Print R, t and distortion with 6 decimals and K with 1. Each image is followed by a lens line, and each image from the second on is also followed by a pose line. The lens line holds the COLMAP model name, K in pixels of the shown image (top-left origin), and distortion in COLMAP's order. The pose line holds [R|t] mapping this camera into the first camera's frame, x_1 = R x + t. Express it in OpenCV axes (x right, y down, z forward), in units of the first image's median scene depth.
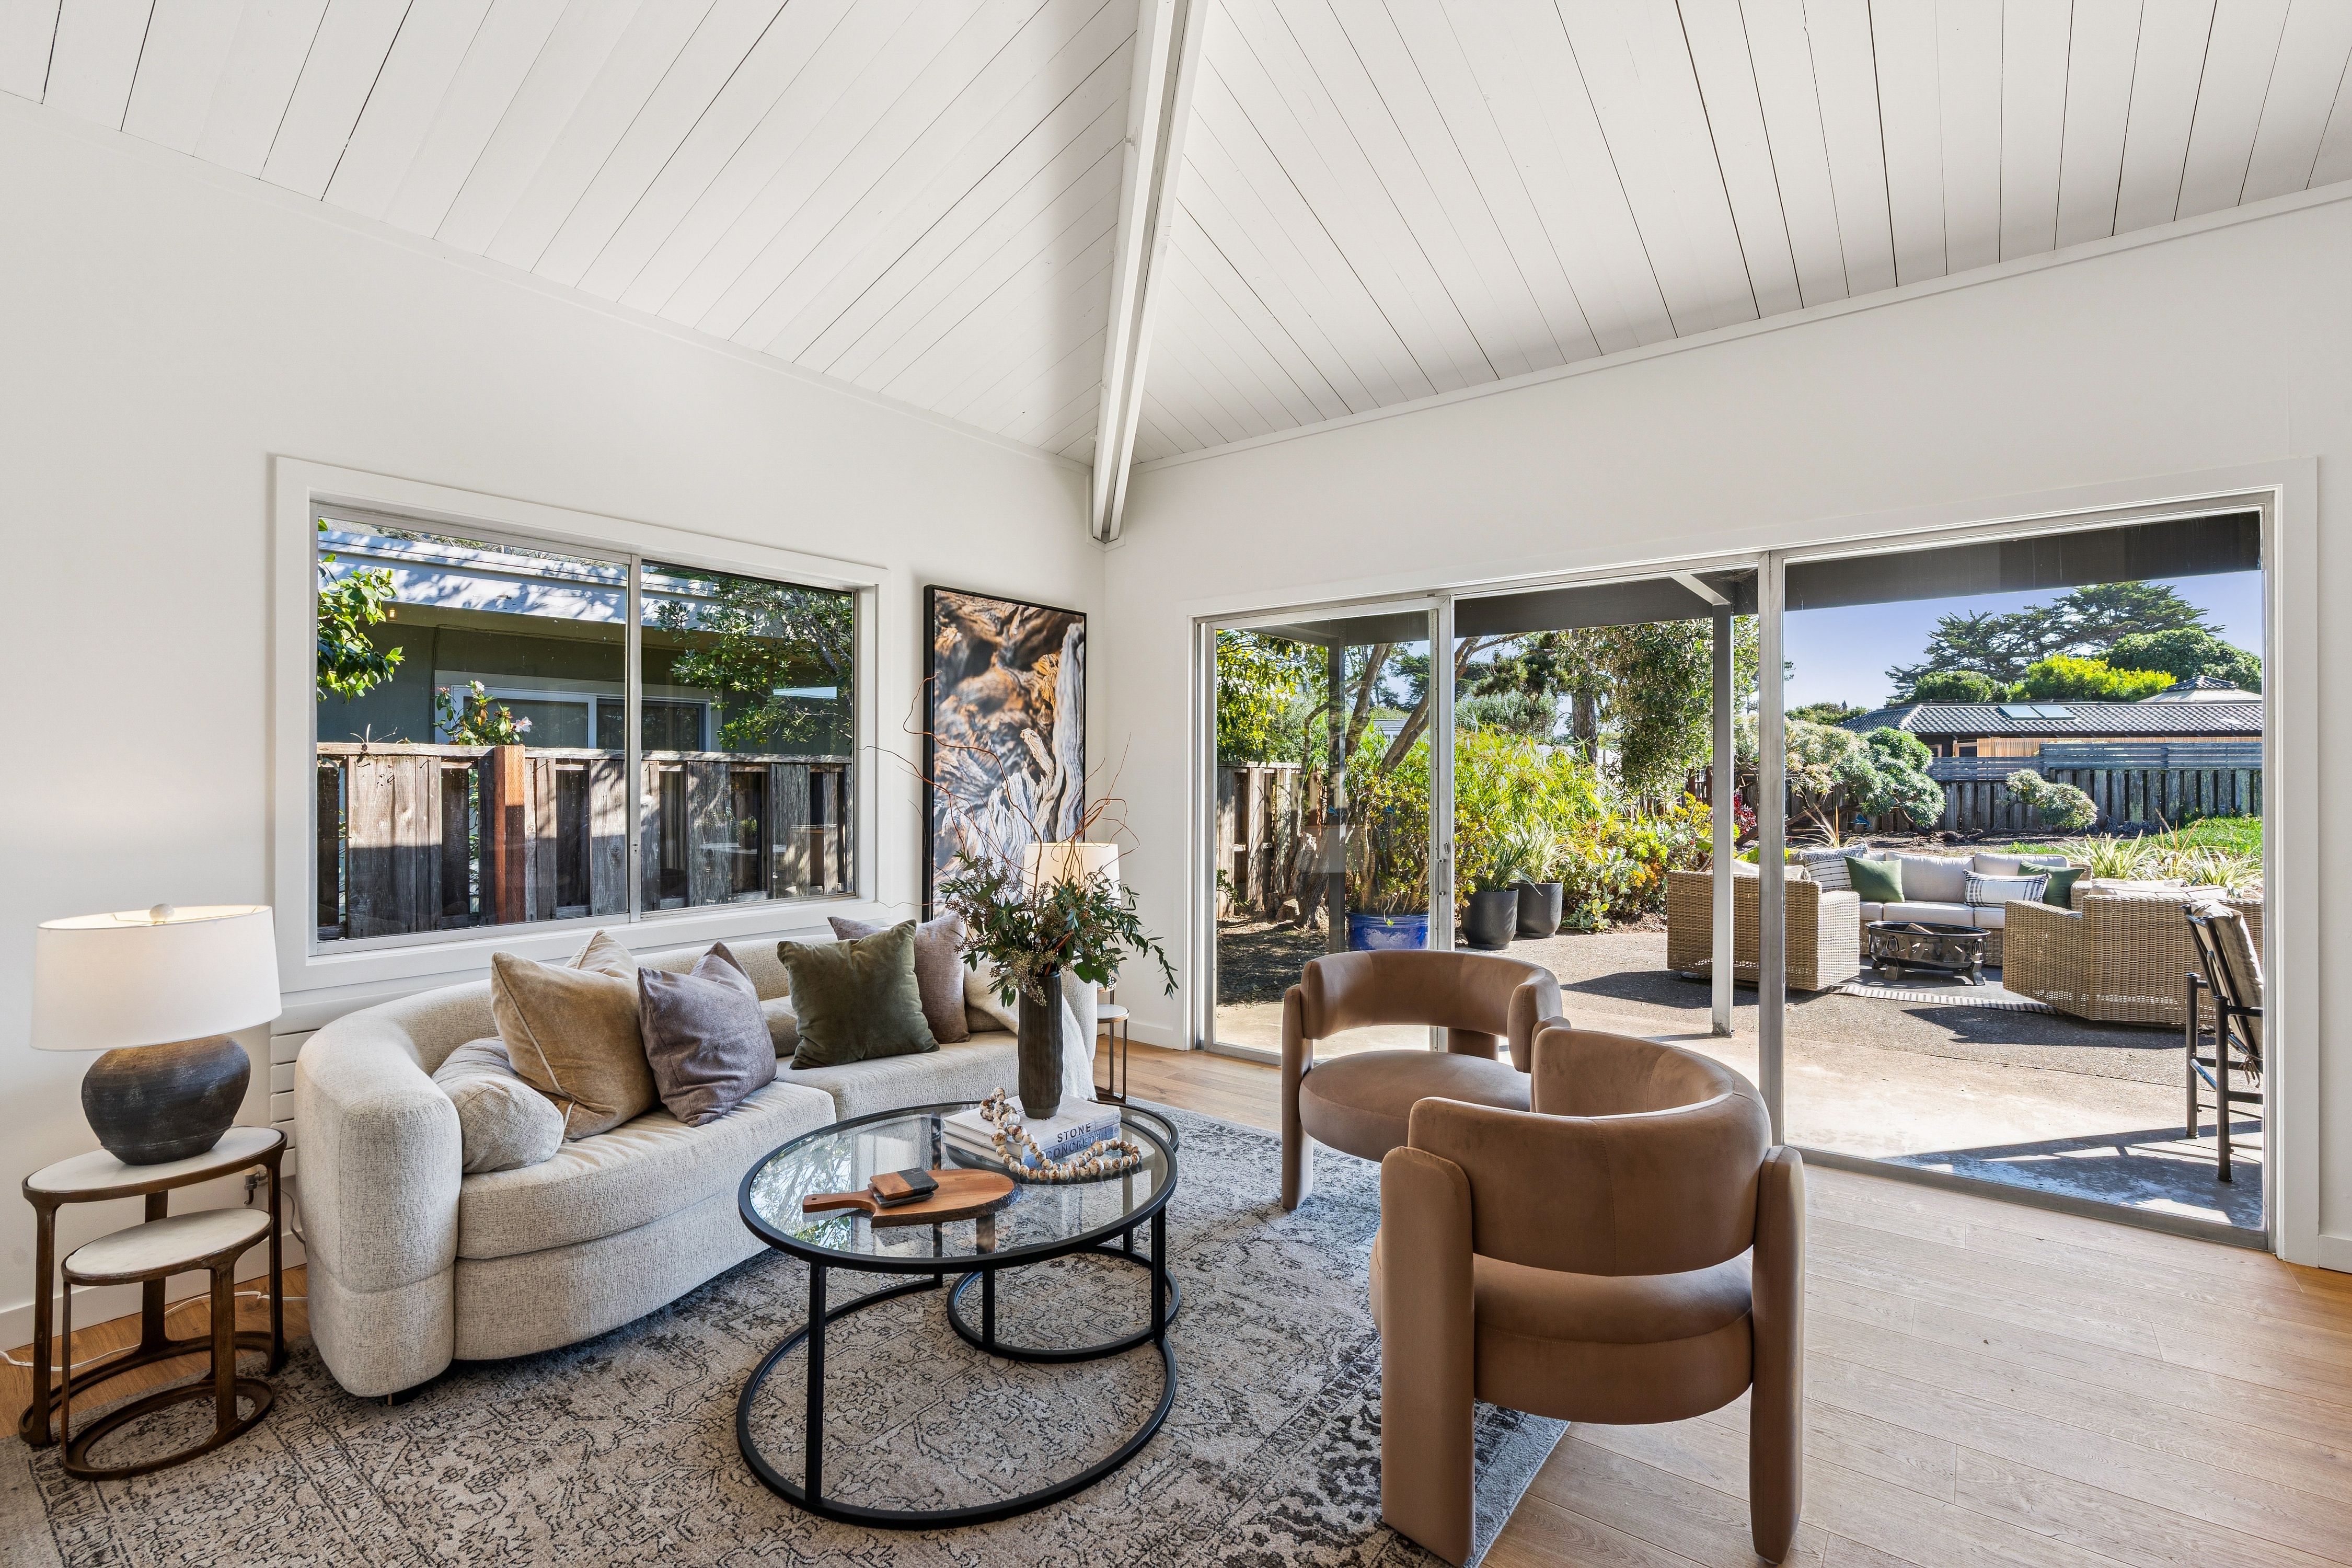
lens RADIAL K [[1062.0, 0, 1181.5], [0, 1062.0, 775.2], [0, 0, 1]] dist [-0.011339, 0.004450]
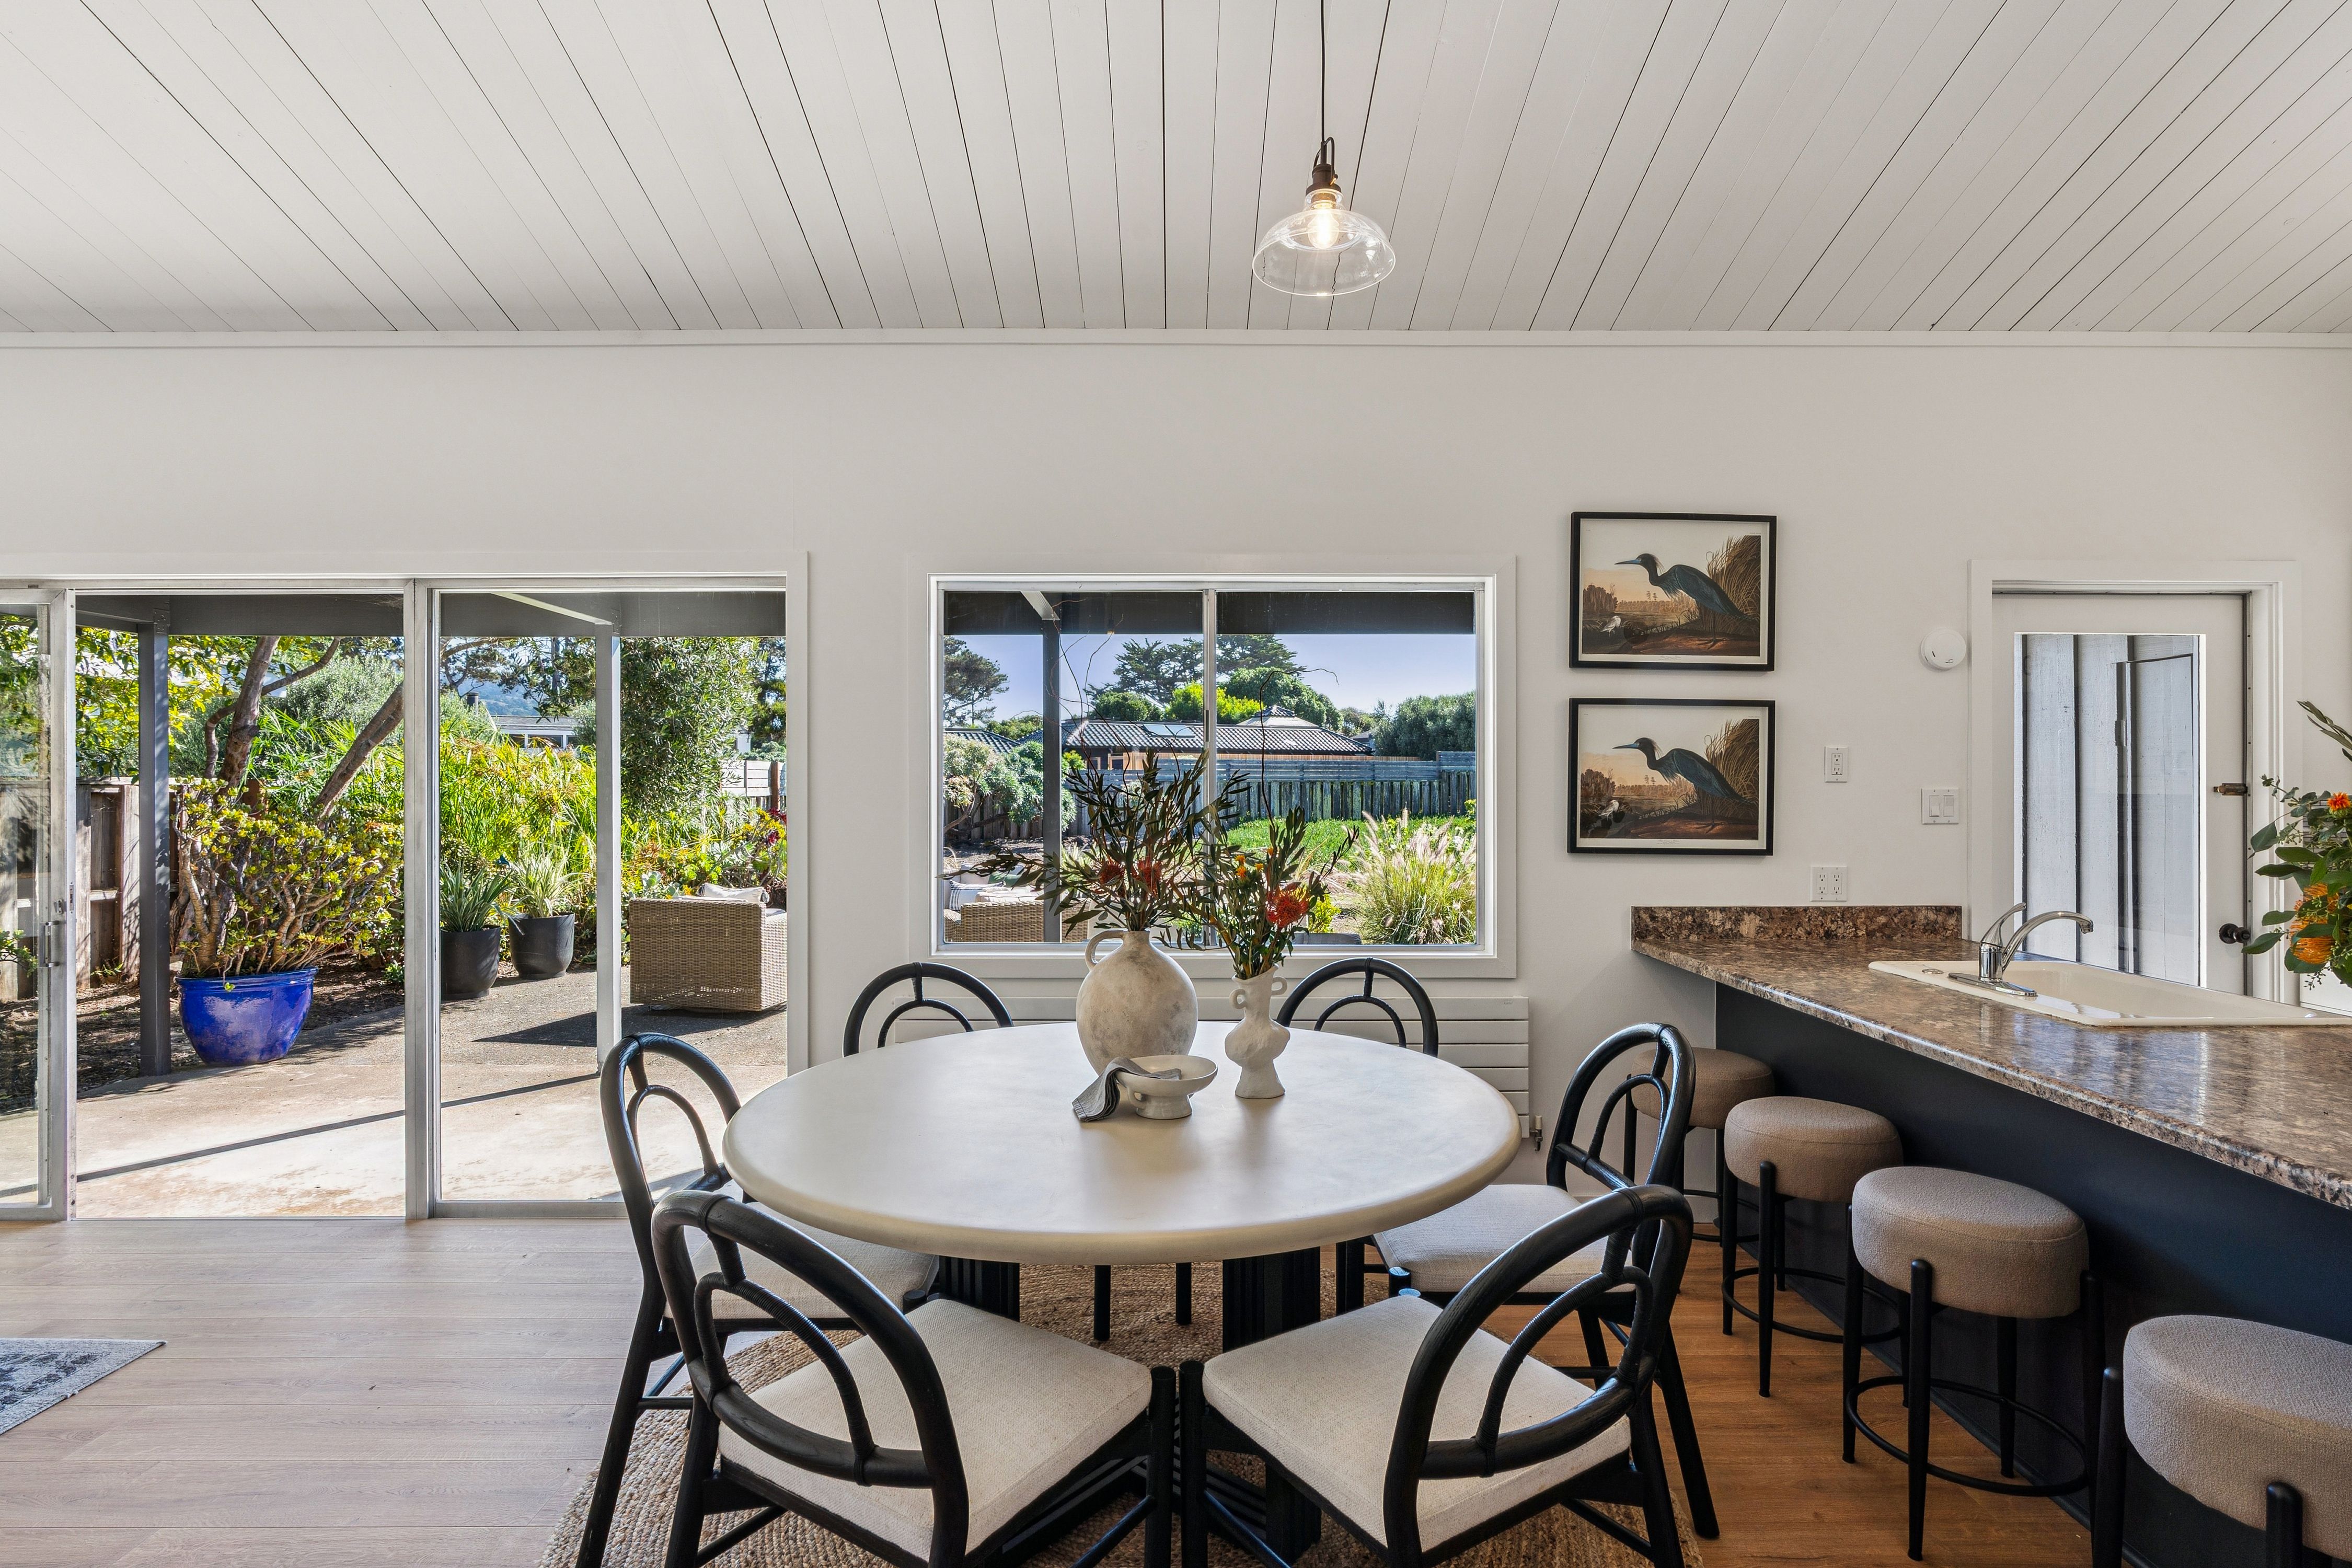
lens RADIAL K [[1152.2, 0, 1186.1], [0, 1152.2, 781.4], [0, 0, 1]] dist [-0.008650, 0.000364]
pose [[0.787643, 0.001921, 0.616129, 0.165469], [-0.001793, 0.999998, -0.000825, -0.011049], [-0.616130, -0.000455, 0.787645, -0.082208]]
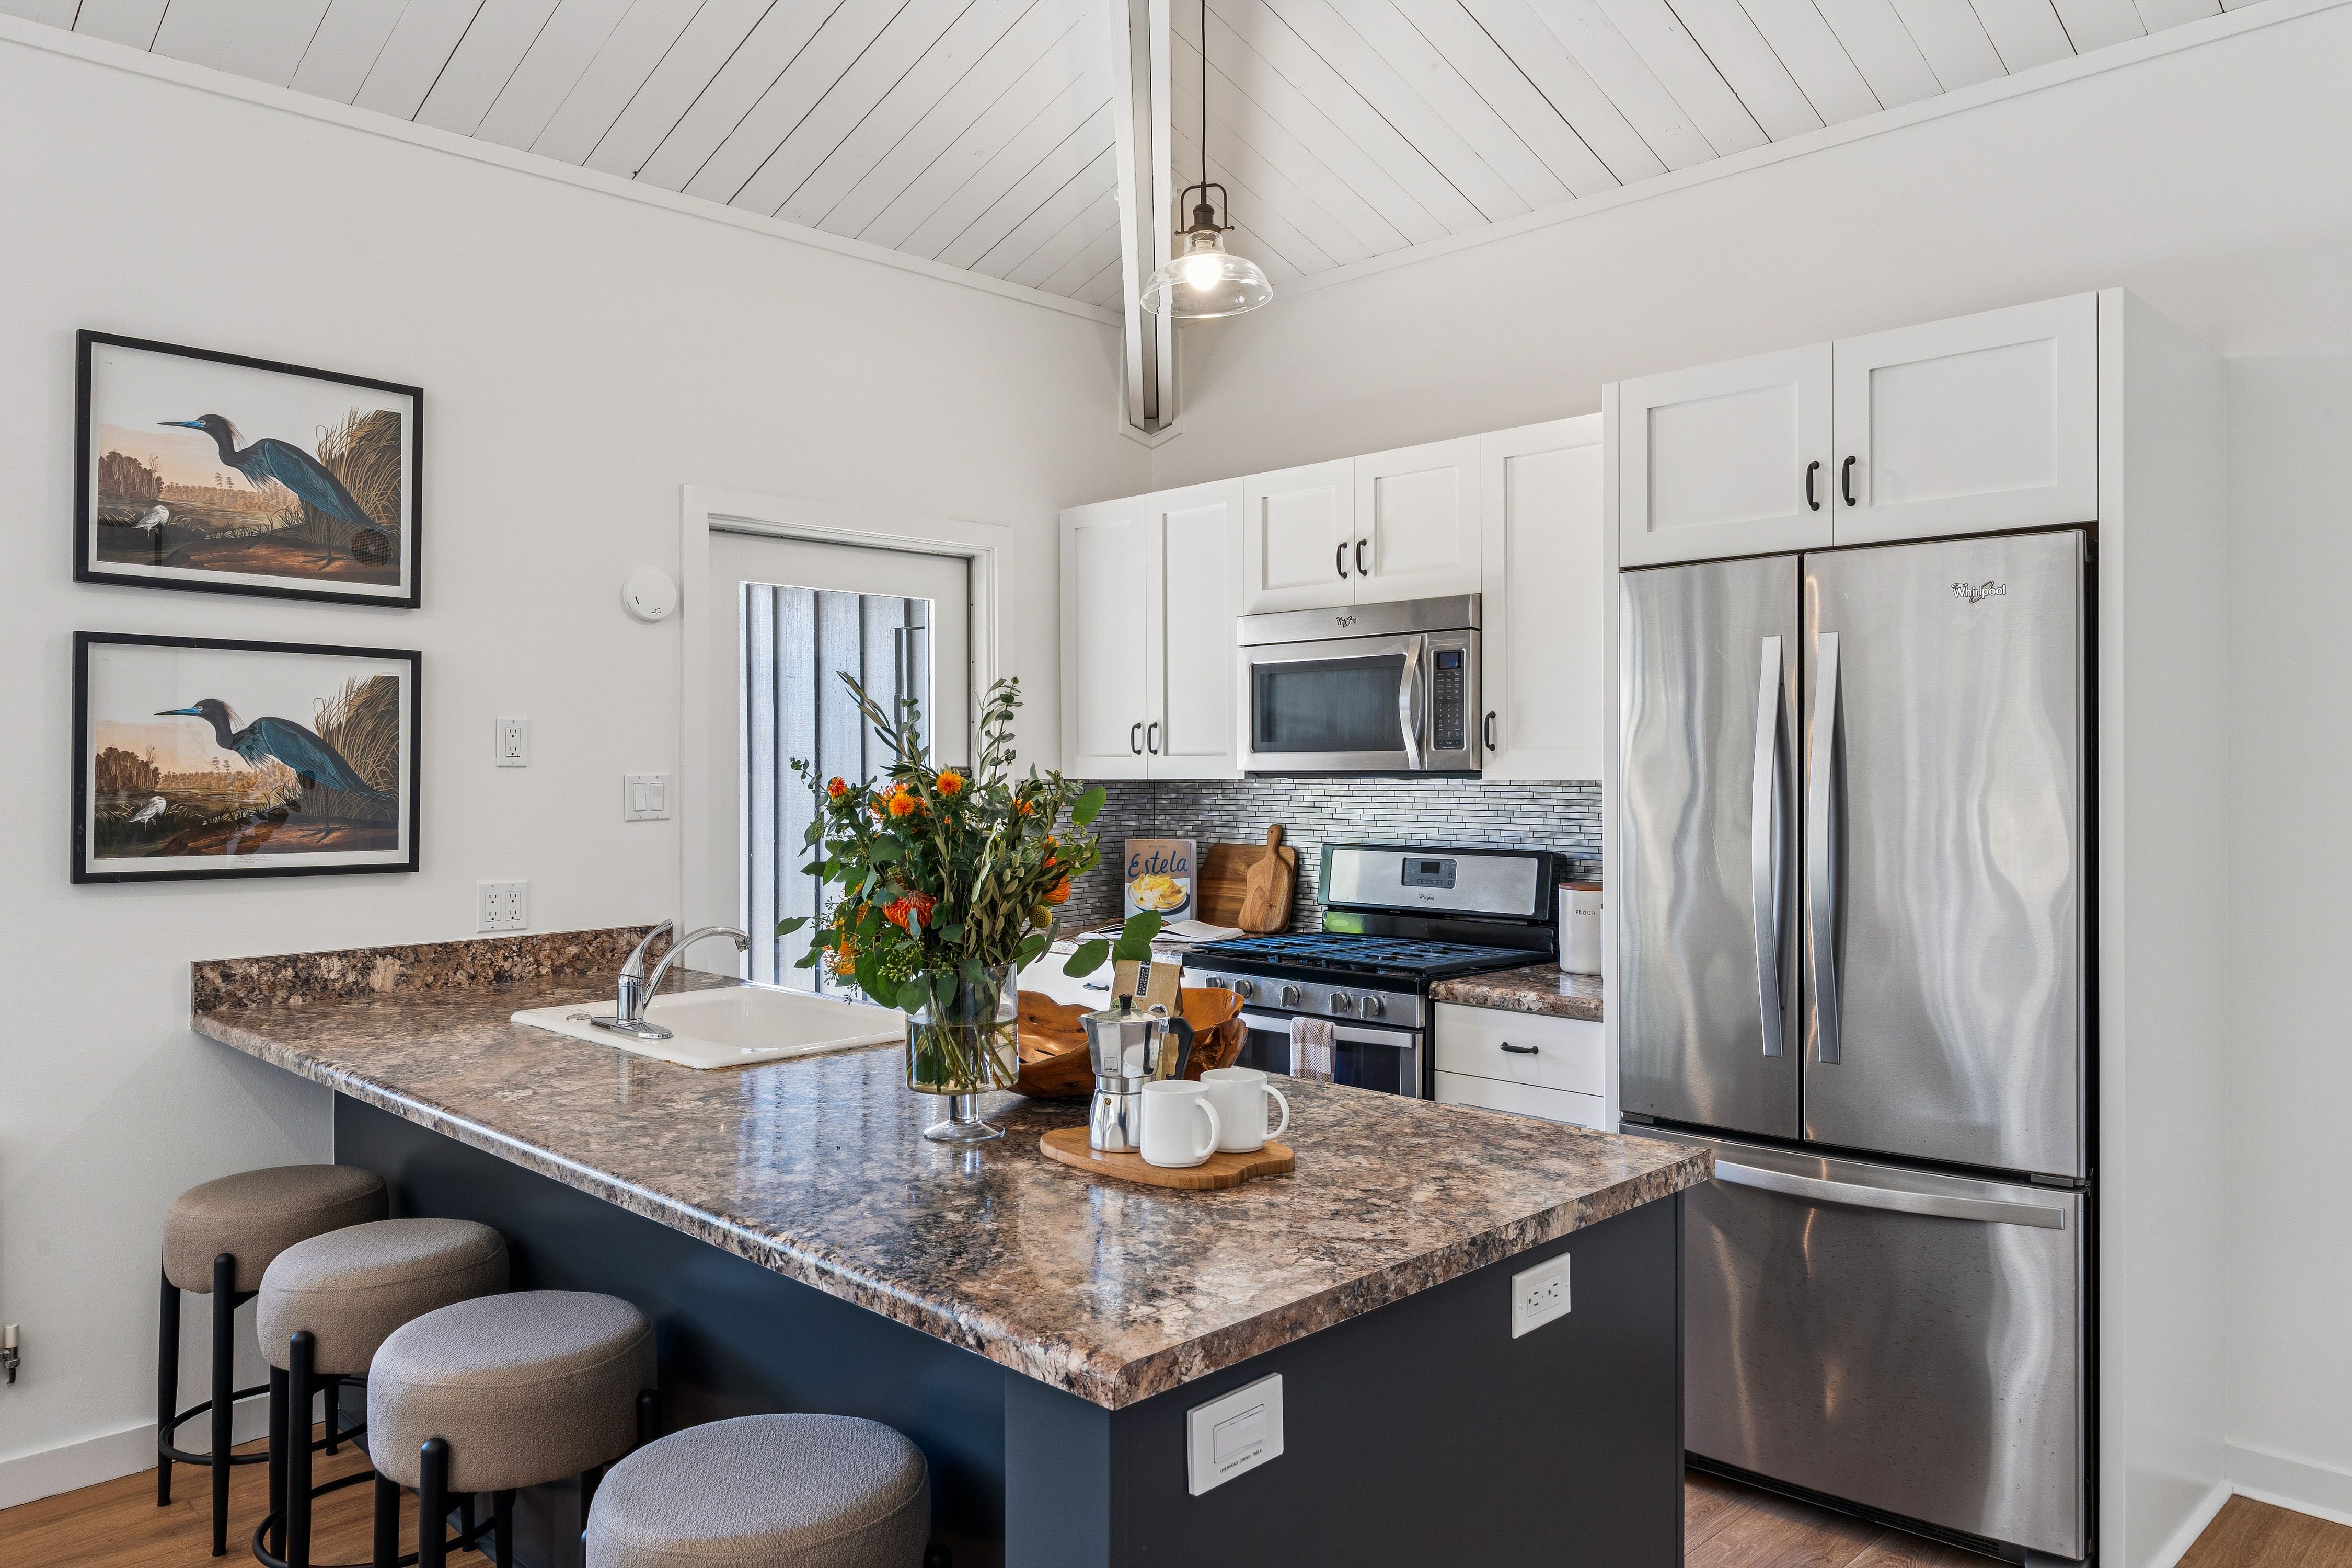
lens RADIAL K [[1590.7, 0, 1169.3], [0, 1590.7, 766.8], [0, 0, 1]] dist [-0.004157, -0.000263]
pose [[0.132101, 0.000100, 0.991236, 0.207404], [0.002122, 0.999998, -0.000384, -0.011001], [-0.991234, 0.002154, 0.132101, -0.121319]]
